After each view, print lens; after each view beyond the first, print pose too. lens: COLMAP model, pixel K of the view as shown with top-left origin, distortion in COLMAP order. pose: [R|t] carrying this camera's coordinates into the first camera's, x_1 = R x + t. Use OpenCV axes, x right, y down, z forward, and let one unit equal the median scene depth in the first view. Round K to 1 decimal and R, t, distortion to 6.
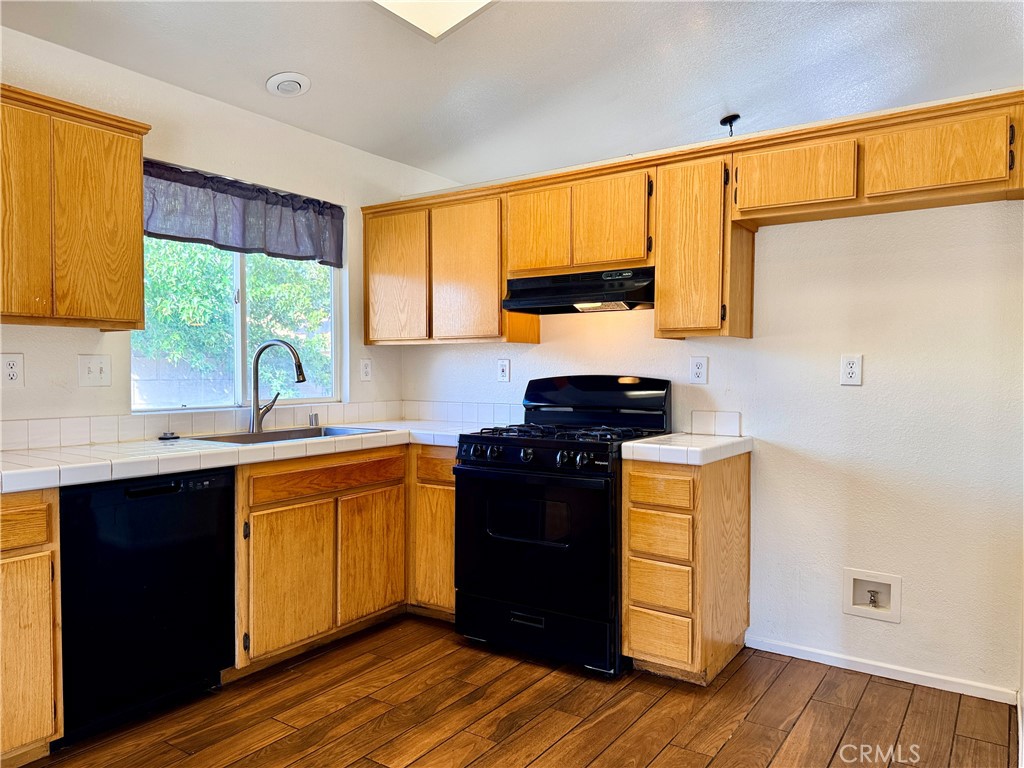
lens RADIAL K [[730.1, 0, 515.8], [0, 730.1, 389.8], [0, 0, 1]] dist [0.054185, -0.047246]
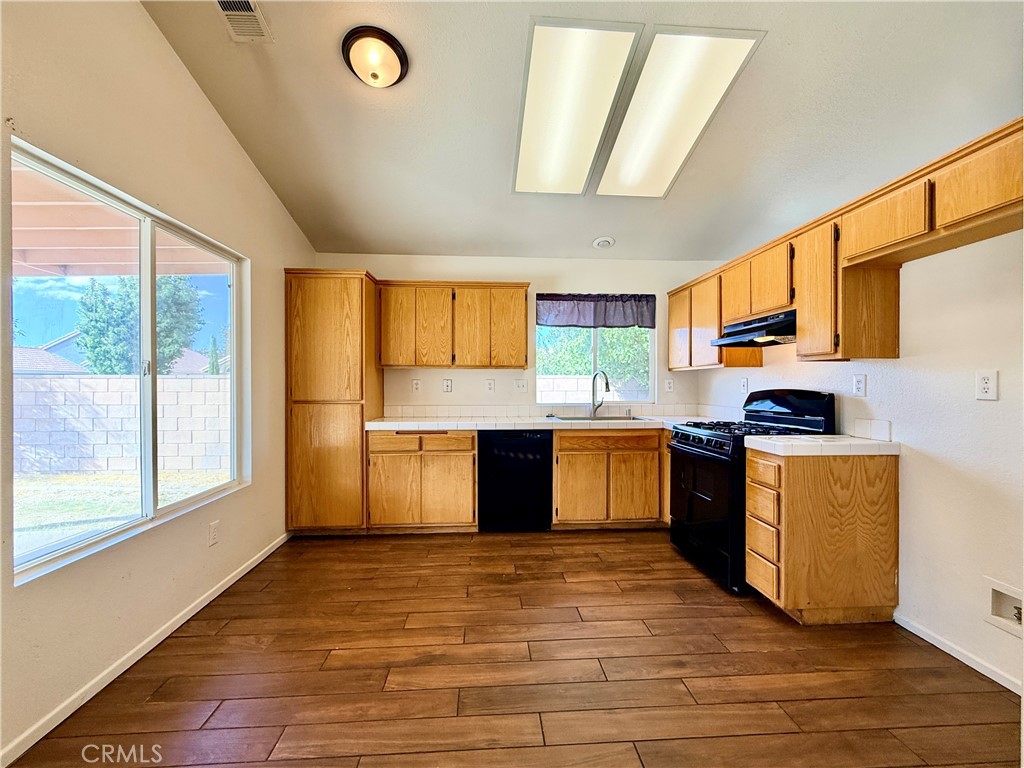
lens RADIAL K [[440.0, 0, 512.0], [0, 440.0, 385.1], [0, 0, 1]] dist [-0.003541, 0.002718]
pose [[0.614108, -0.001553, -0.789221, 0.534032], [-0.019223, 0.999672, -0.016926, -0.004024], [0.788988, 0.025566, 0.613877, 0.091476]]
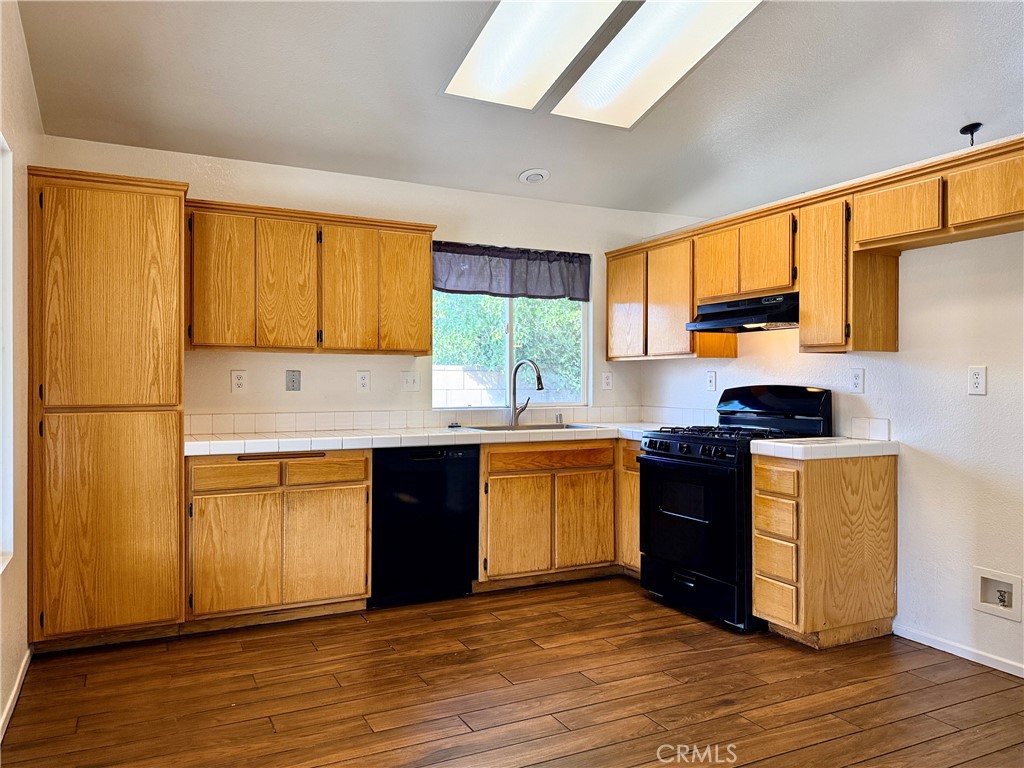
lens RADIAL K [[764.8, 0, 530.2], [0, 764.8, 382.5], [0, 0, 1]] dist [0.054875, -0.081760]
pose [[0.876828, 0.000493, -0.480804, 0.425115], [-0.012808, 0.999669, -0.022333, 0.009277], [0.480634, 0.025741, 0.876543, -0.295505]]
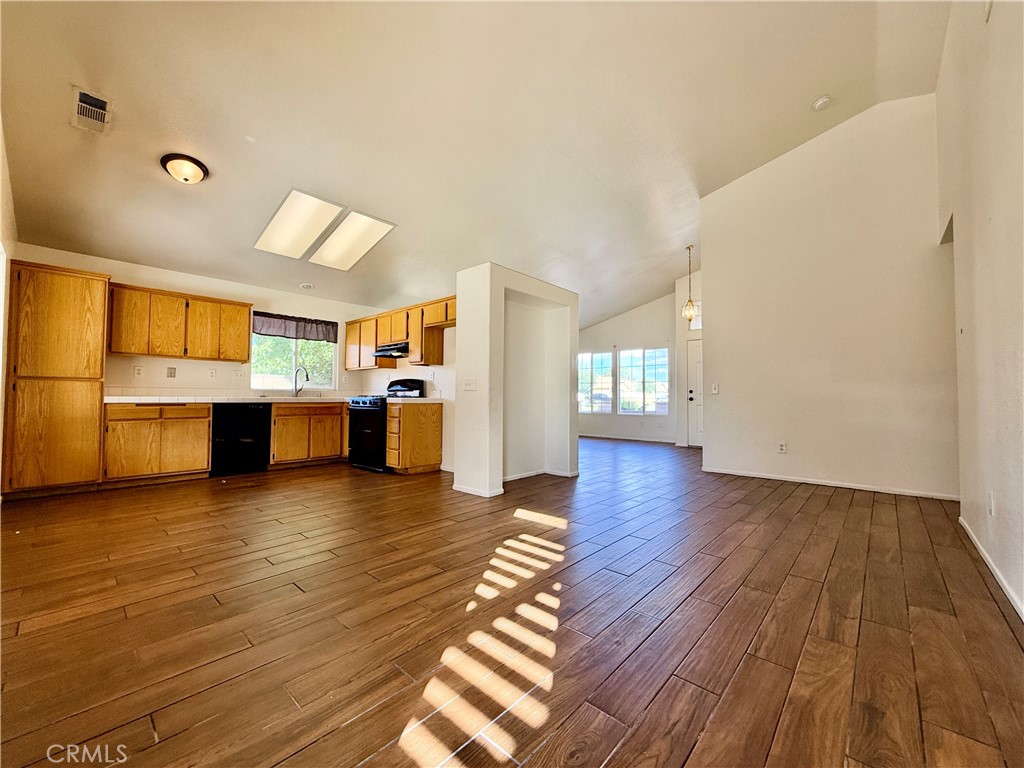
lens RADIAL K [[409.5, 0, 514.4], [0, 409.5, 385.9], [0, 0, 1]] dist [-0.006591, 0.001398]
pose [[0.991182, 0.000584, -0.132506, 0.892551], [-0.007951, 0.998450, -0.055077, 0.111188], [0.132268, 0.055645, 0.989651, -0.649779]]
